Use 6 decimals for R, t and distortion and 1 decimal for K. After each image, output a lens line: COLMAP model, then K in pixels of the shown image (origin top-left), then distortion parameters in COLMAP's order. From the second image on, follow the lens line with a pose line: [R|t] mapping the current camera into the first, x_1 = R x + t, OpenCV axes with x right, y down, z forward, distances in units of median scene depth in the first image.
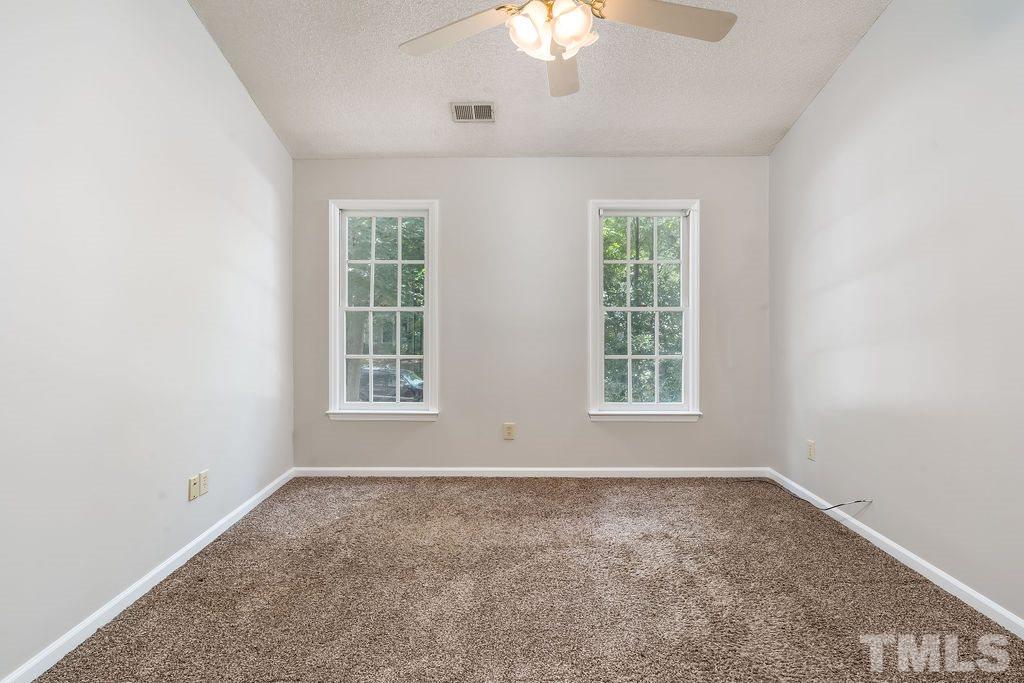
lens RADIAL K [[510.1, 0, 511.9], [0, 510.1, 313.5], [0, 0, 1]] dist [-0.000171, 0.000302]
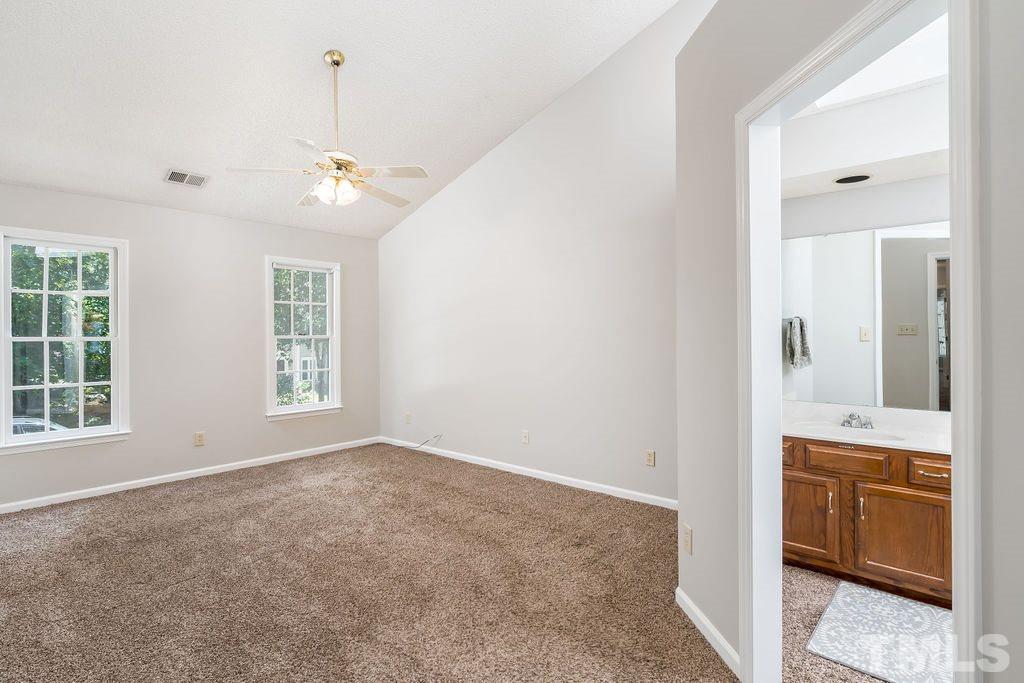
lens RADIAL K [[519.4, 0, 508.4], [0, 519.4, 336.2], [0, 0, 1]] dist [-0.000962, 0.000342]
pose [[0.653947, -0.006627, 0.756511, -0.508654], [0.010244, 0.999948, -0.000096, -0.005657], [-0.756471, 0.007812, 0.653981, -0.401349]]
